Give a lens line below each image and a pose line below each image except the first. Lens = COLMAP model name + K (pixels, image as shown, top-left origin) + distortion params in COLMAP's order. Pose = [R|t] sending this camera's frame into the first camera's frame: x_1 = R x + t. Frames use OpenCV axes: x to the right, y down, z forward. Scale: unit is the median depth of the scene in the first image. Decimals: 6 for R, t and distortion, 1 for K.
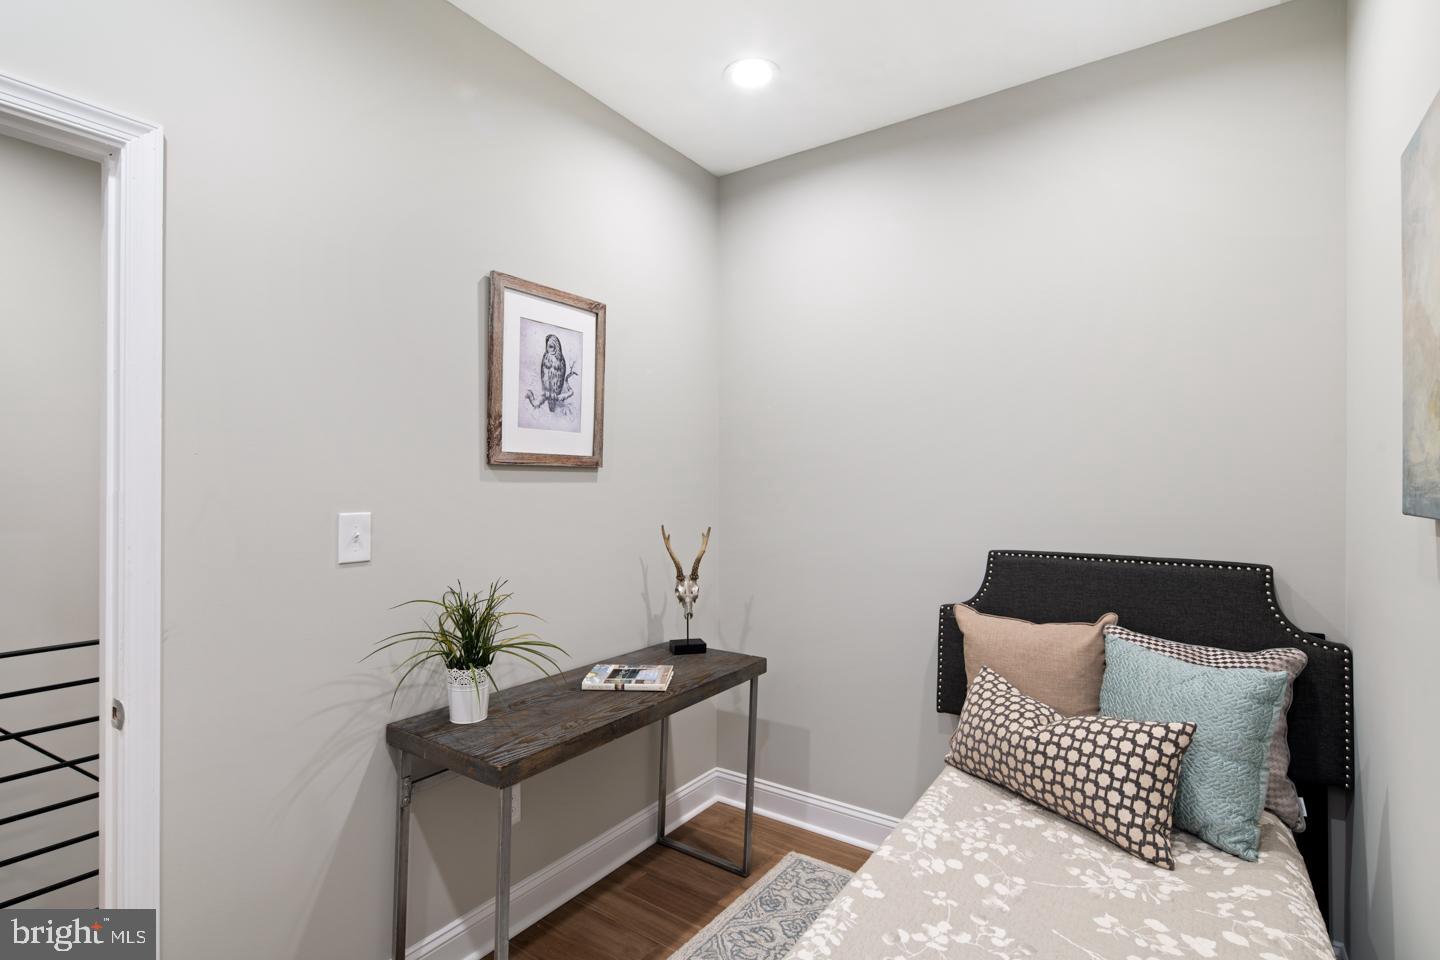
lens RADIAL K [[706.5, 0, 716.3], [0, 706.5, 481.2], [0, 0, 1]] dist [0.004989, -0.004467]
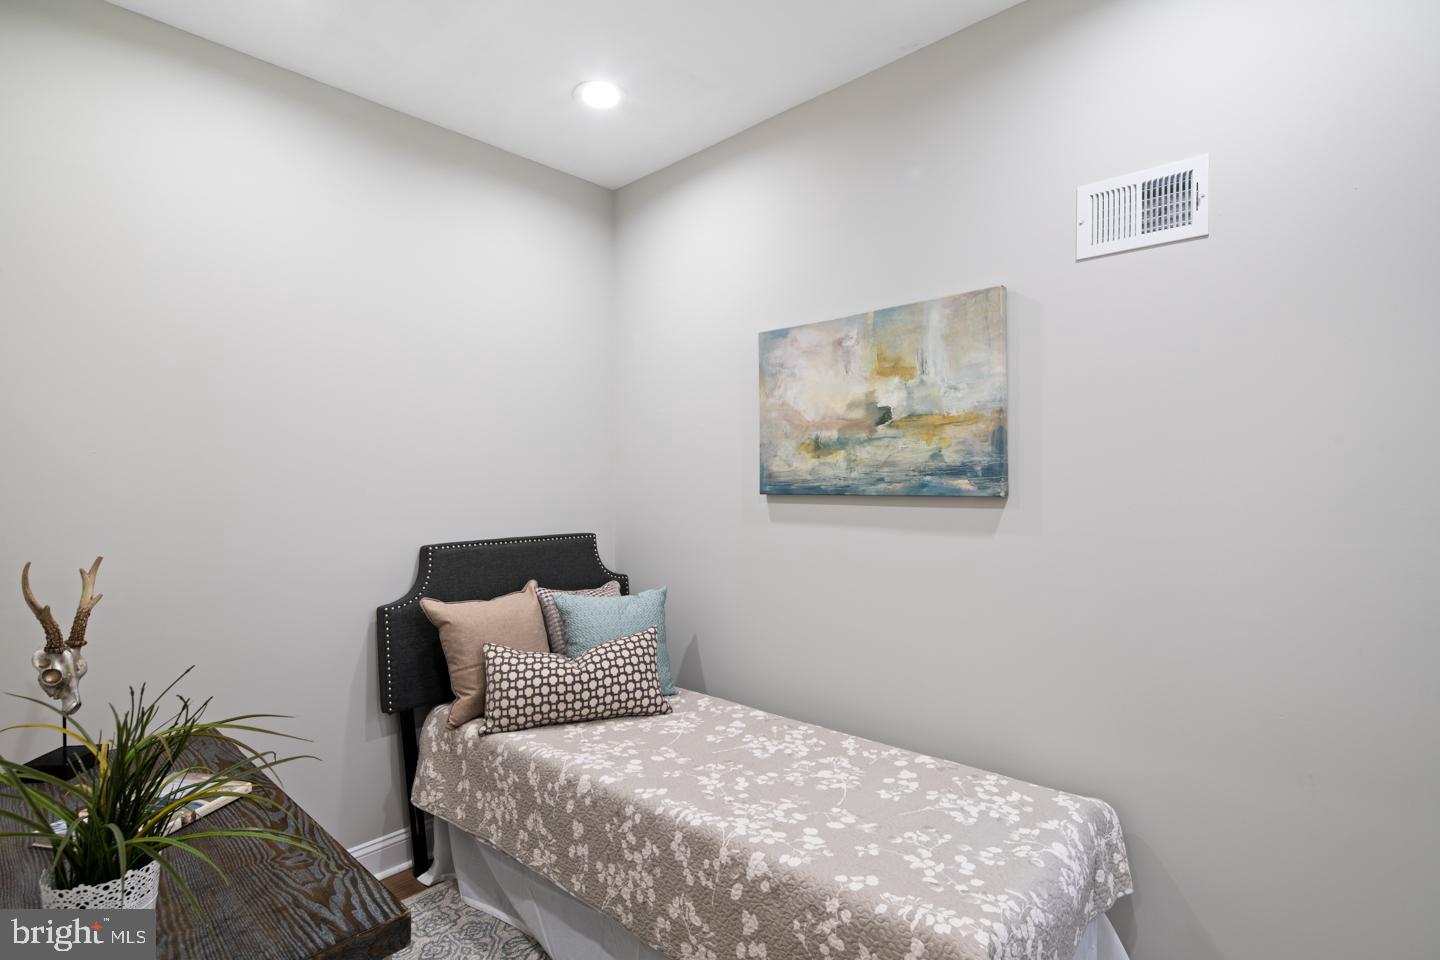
lens RADIAL K [[706.5, 0, 717.3], [0, 706.5, 480.0], [0, 0, 1]] dist [0.004989, -0.004467]
pose [[0.123166, 0.000614, 0.992386, -0.678411], [0.008209, 0.999965, -0.001638, 0.003810], [-0.992352, 0.008348, 0.123156, 0.465445]]
